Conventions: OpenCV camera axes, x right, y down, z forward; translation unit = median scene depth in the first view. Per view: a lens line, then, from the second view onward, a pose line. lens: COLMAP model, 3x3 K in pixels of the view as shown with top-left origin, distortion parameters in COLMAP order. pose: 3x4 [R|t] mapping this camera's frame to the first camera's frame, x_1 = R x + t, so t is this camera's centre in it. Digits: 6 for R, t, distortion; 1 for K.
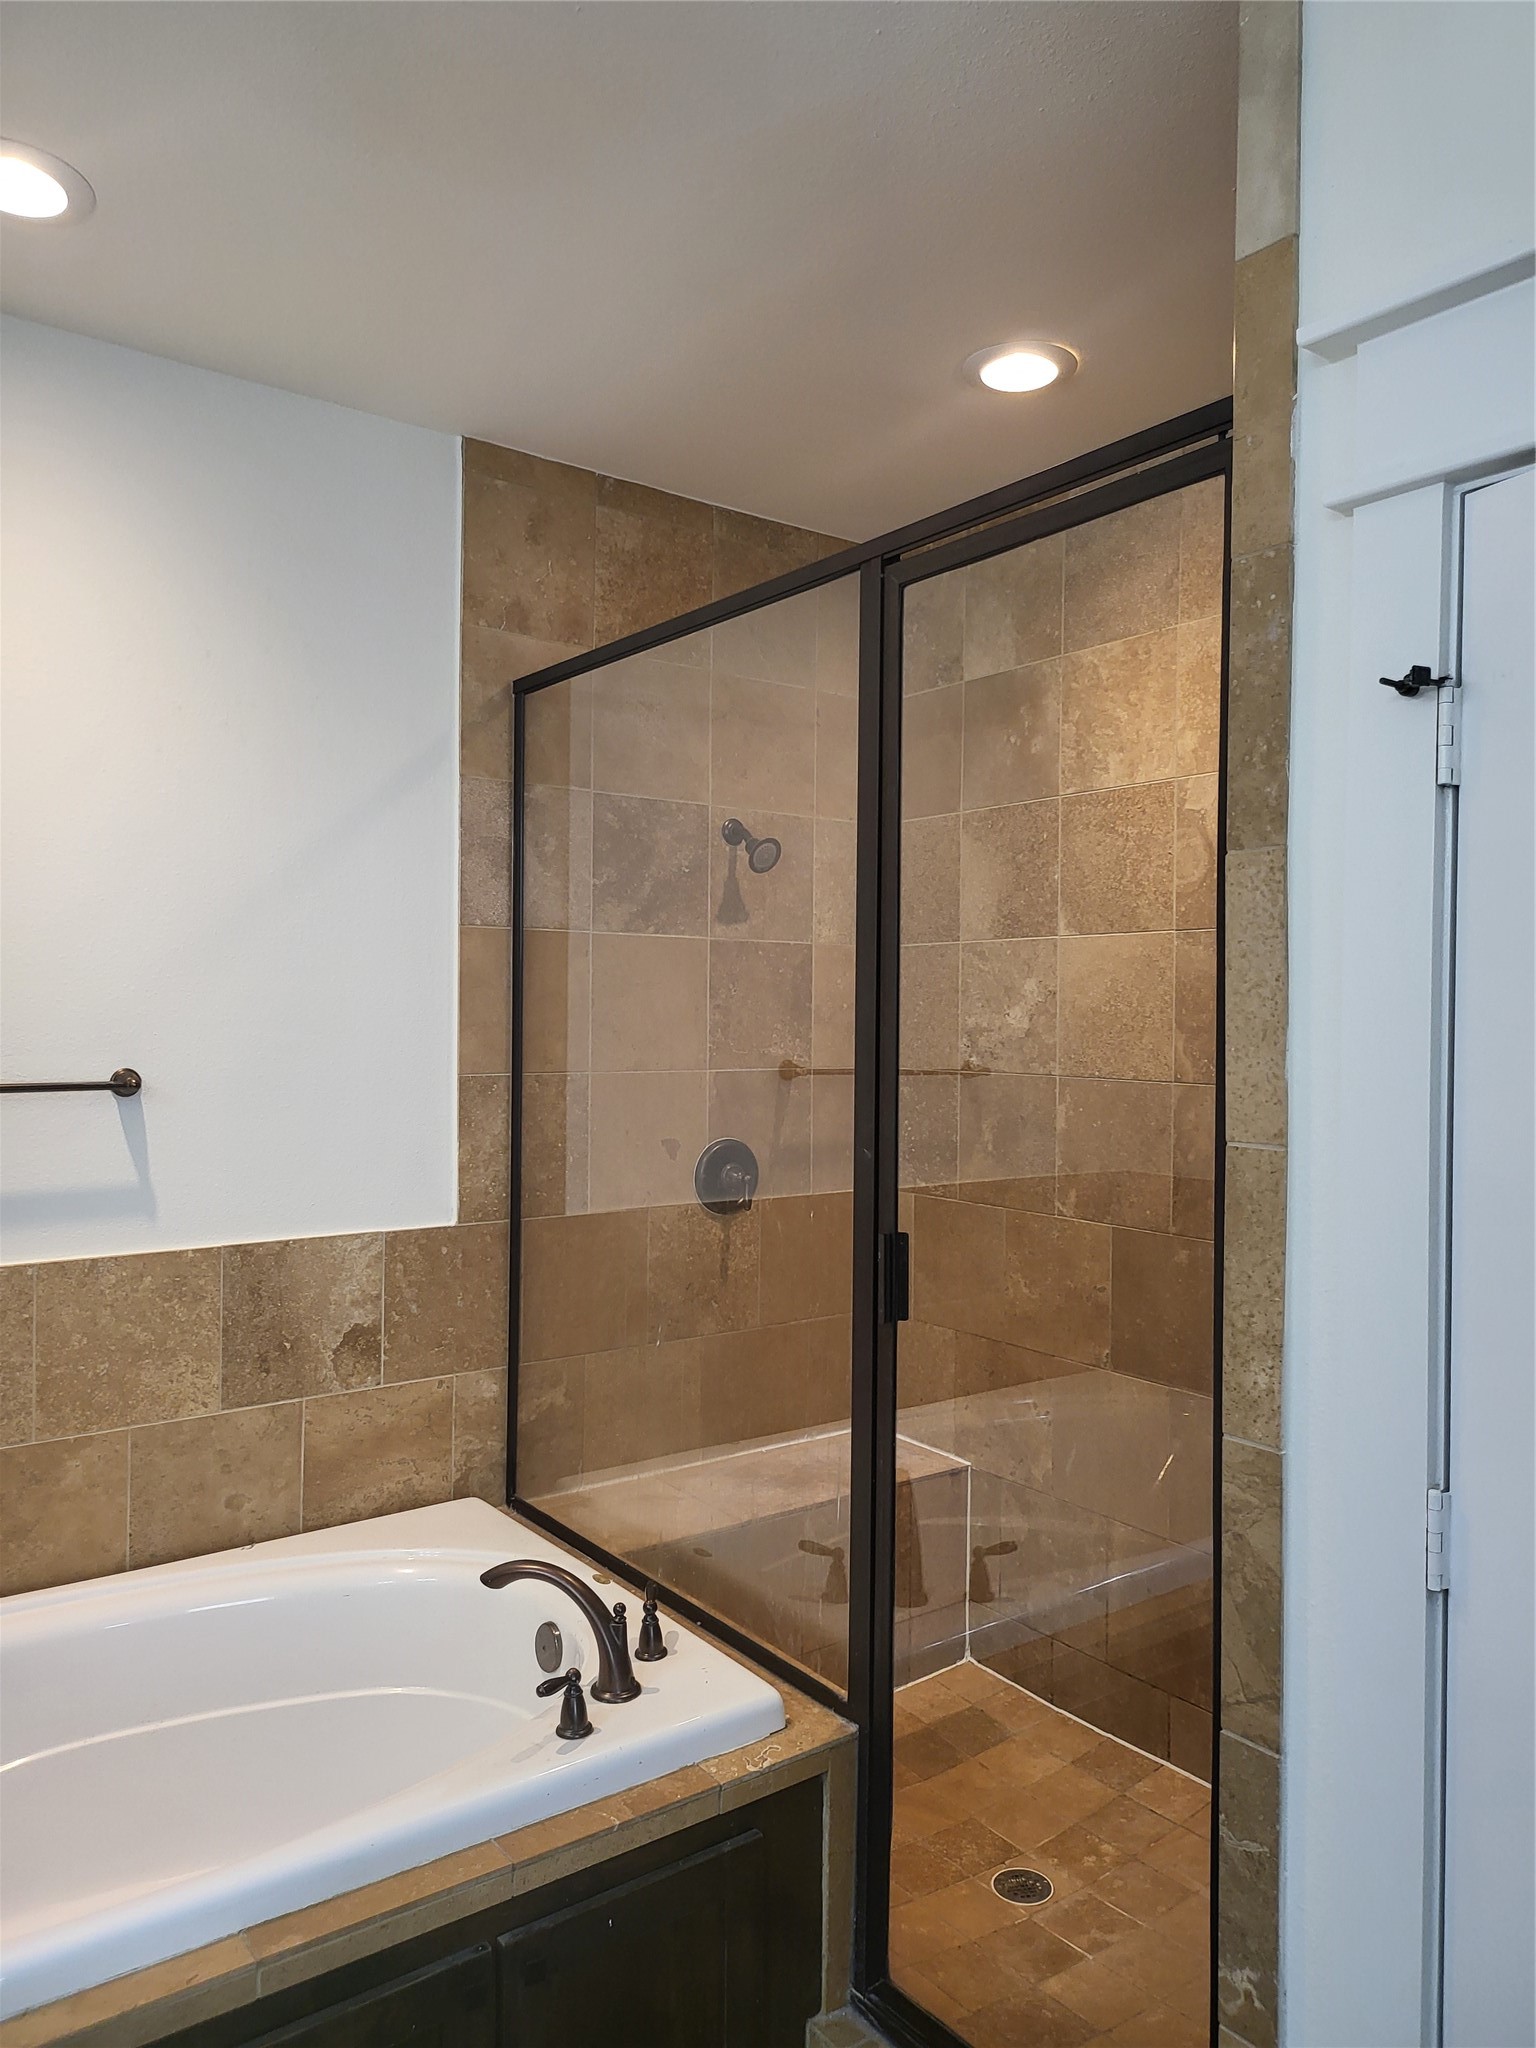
lens RADIAL K [[1449.3, 0, 768.0], [0, 1449.3, 1024.0], [0, 0, 1]] dist [0.070293, -0.063118]
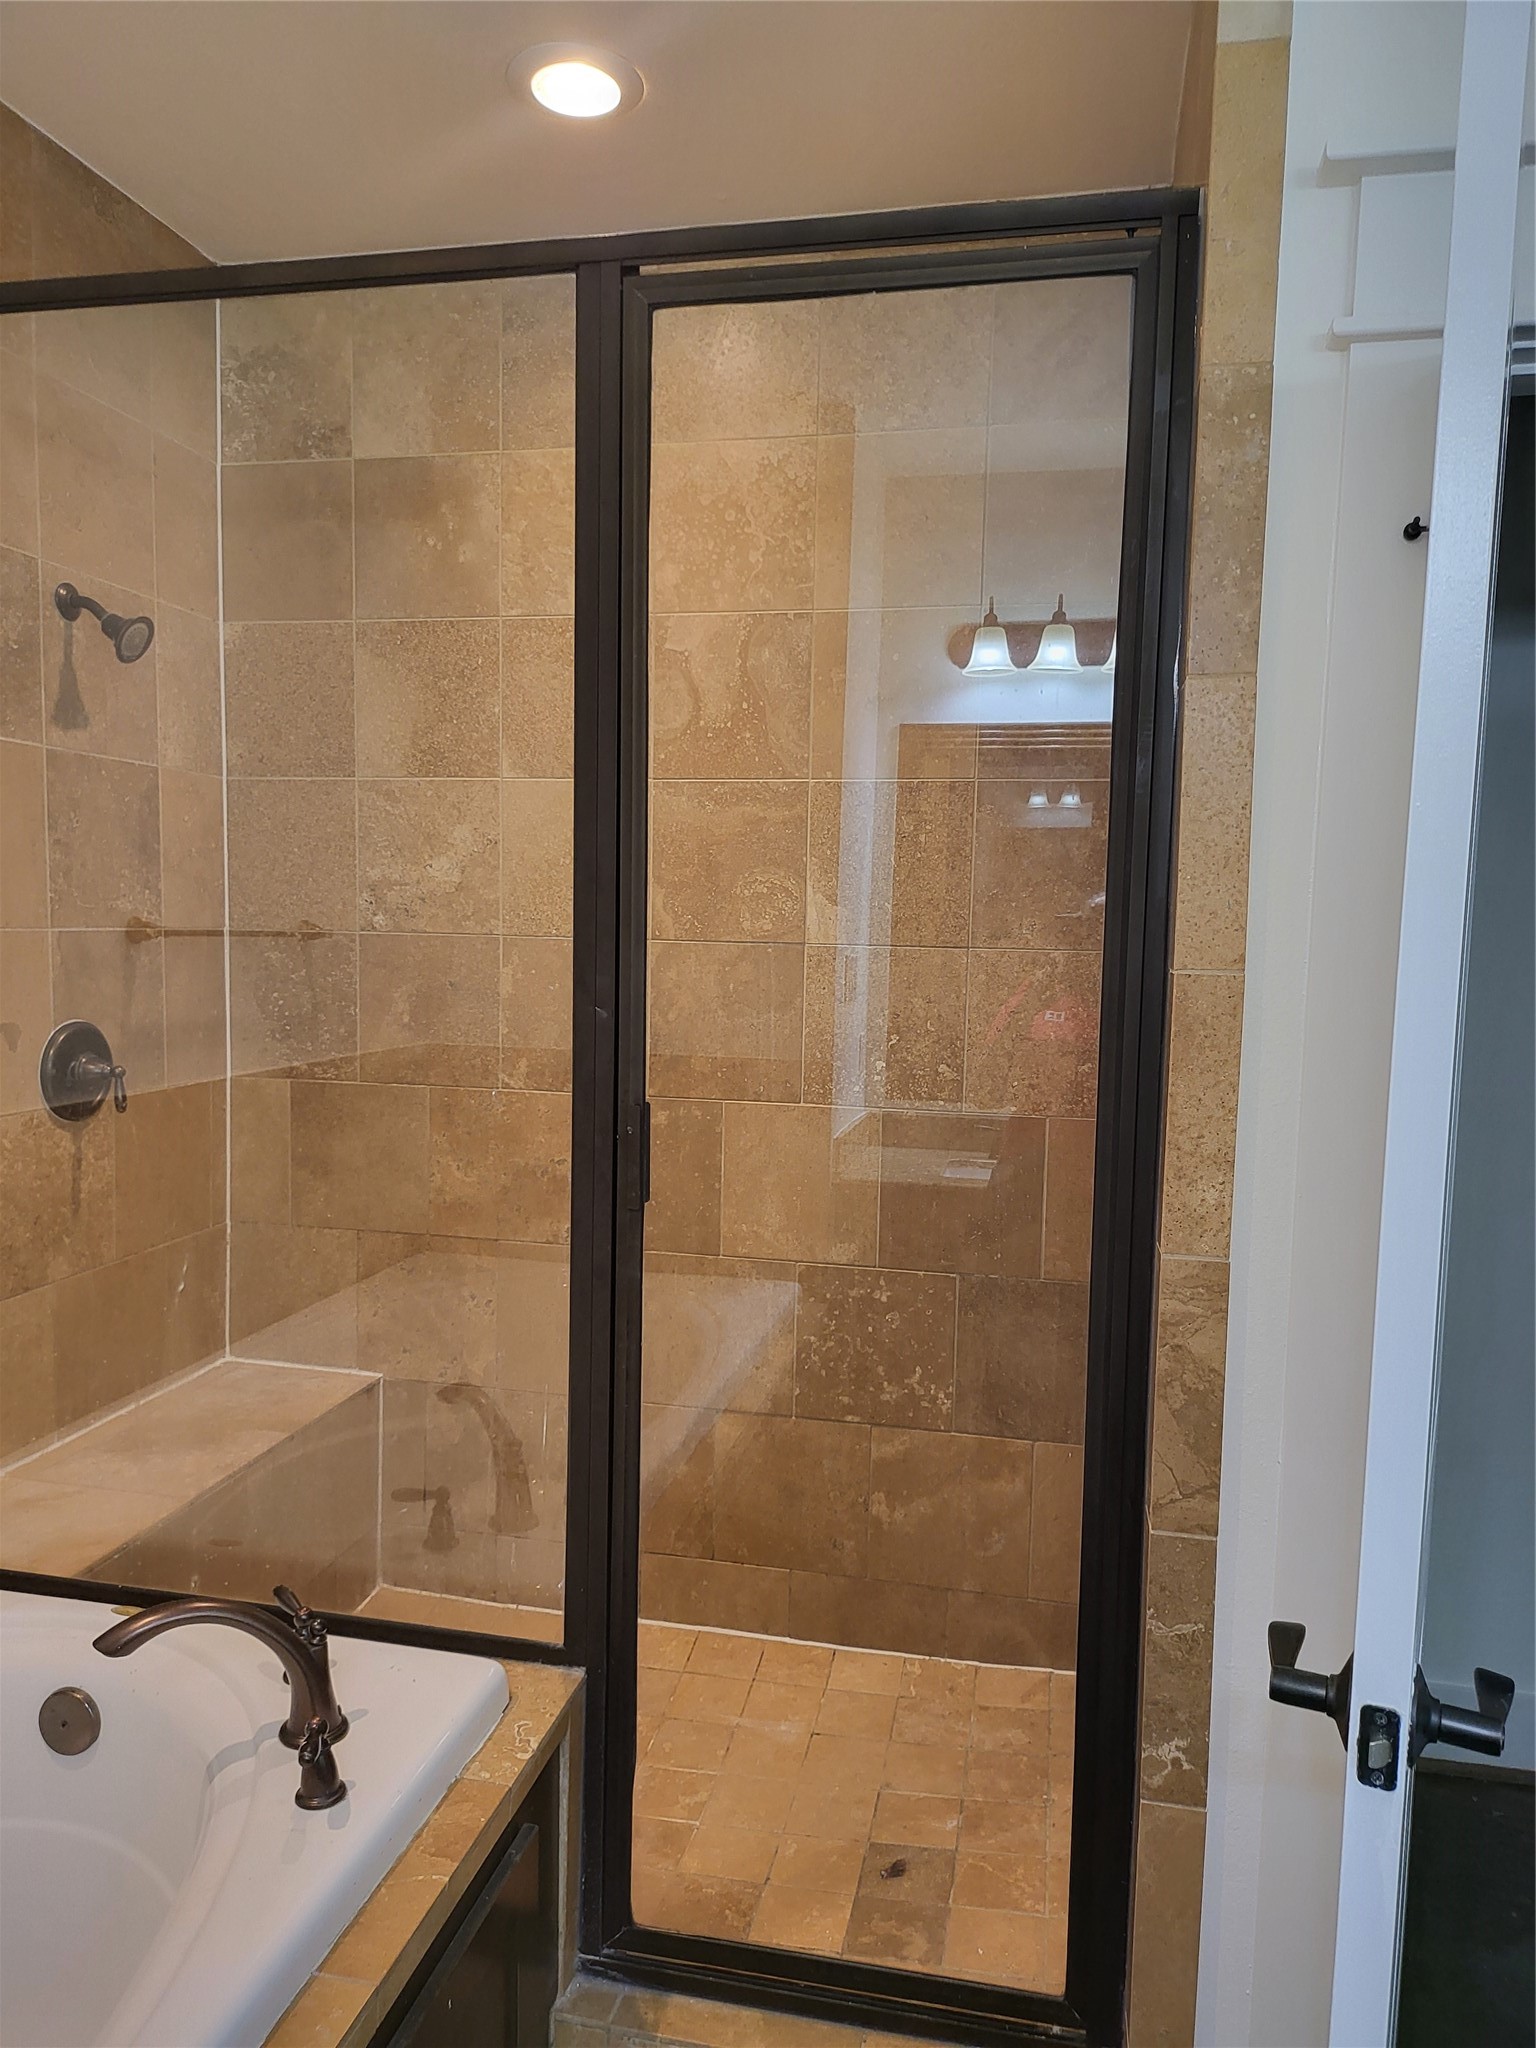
lens RADIAL K [[1460.9, 0, 764.8], [0, 1460.9, 1053.9], [0, 0, 1]] dist [0.068744, -0.073419]
pose [[0.756236, -0.052626, 0.652179, -0.272795], [-0.010678, 0.995635, 0.092722, 0.022920], [-0.654211, -0.077084, 0.752373, 0.201628]]
